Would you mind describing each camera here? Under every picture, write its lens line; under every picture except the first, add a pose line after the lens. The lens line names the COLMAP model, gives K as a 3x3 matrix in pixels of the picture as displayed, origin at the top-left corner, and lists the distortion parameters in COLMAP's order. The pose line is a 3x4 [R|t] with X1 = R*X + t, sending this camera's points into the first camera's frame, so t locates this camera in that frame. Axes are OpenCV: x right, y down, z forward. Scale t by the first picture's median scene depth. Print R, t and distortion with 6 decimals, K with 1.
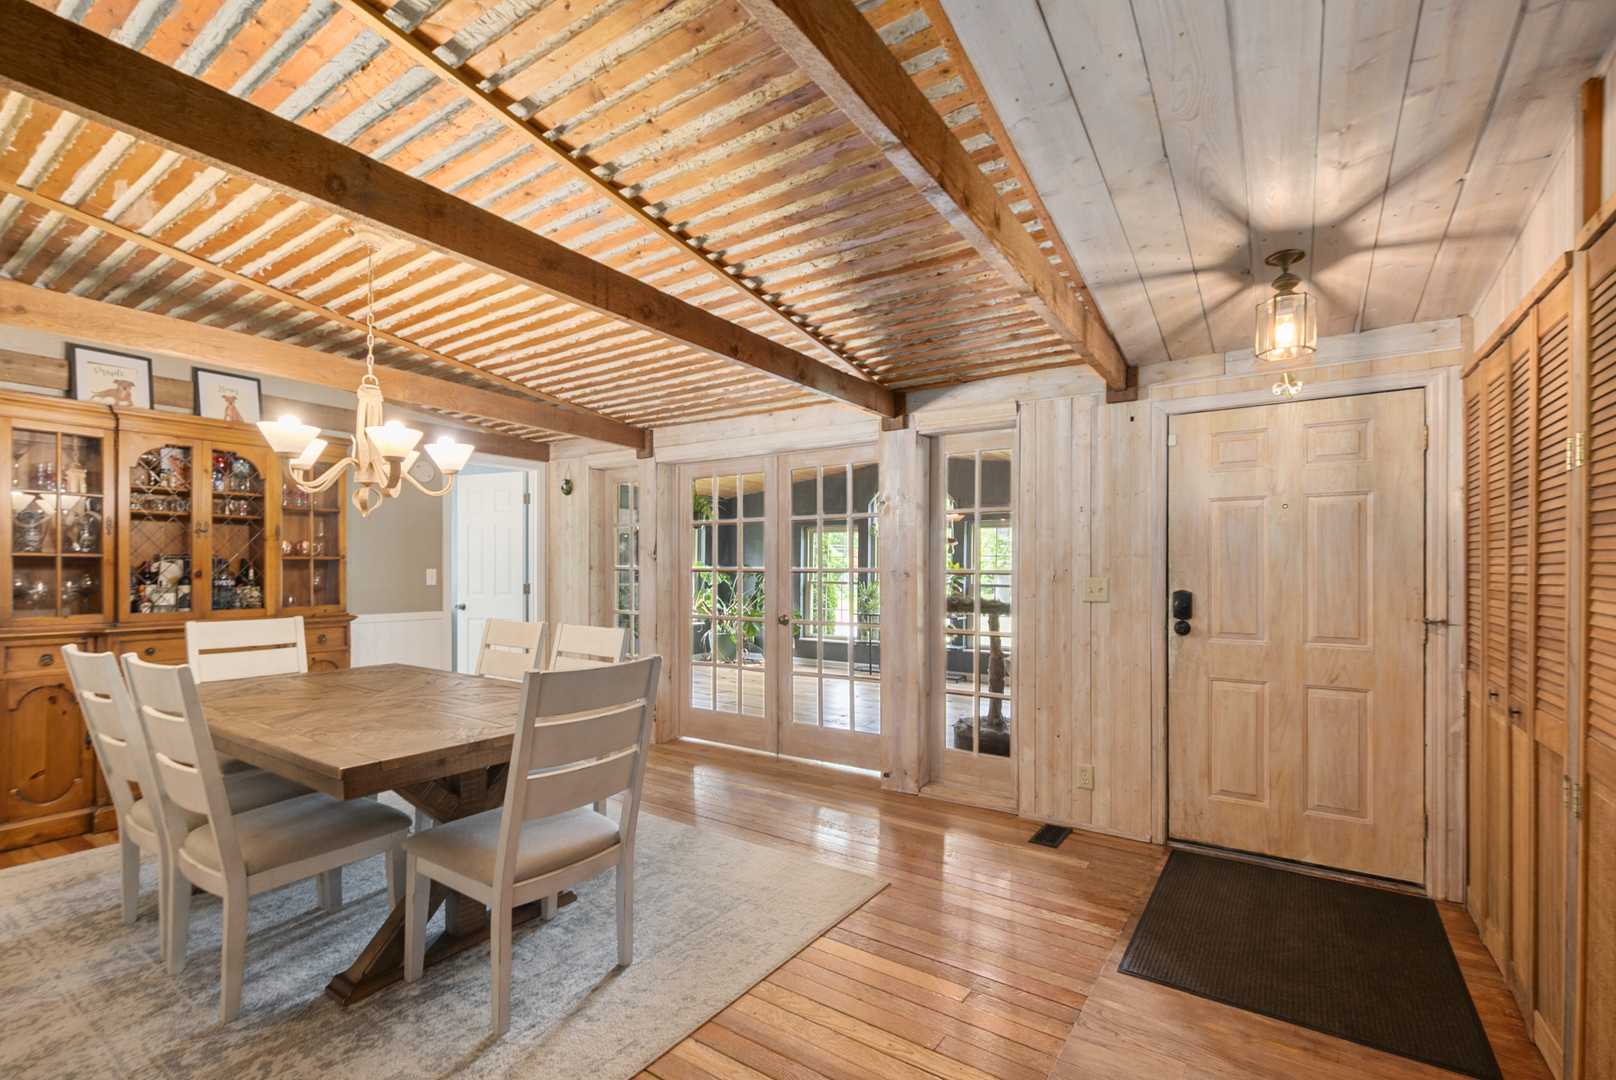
lens RADIAL K [[712.1, 0, 815.7], [0, 712.1, 564.5], [0, 0, 1]] dist [0.008804, -0.004777]
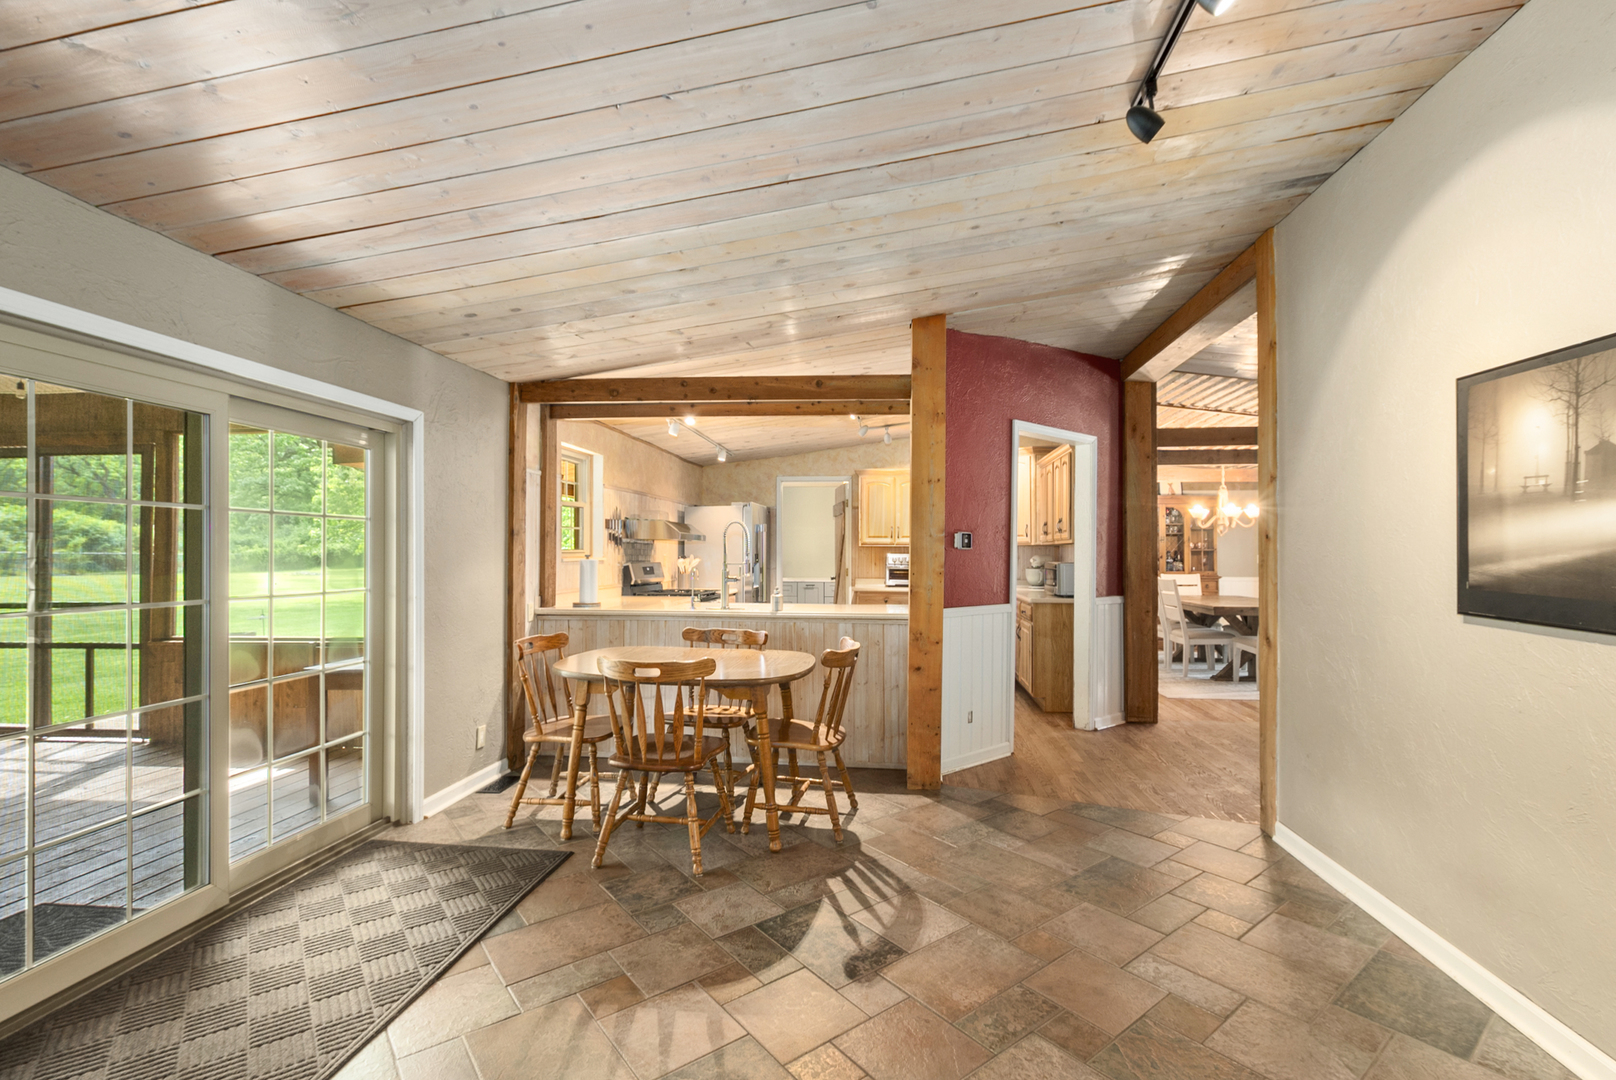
lens RADIAL K [[712.1, 0, 811.4], [0, 712.1, 549.3], [0, 0, 1]] dist [0.008804, -0.004777]
pose [[0.449622, -0.004632, -0.893207, 0.797230], [-0.001717, 0.999980, -0.006050, 0.004236], [0.893217, 0.004254, 0.449605, -1.182325]]
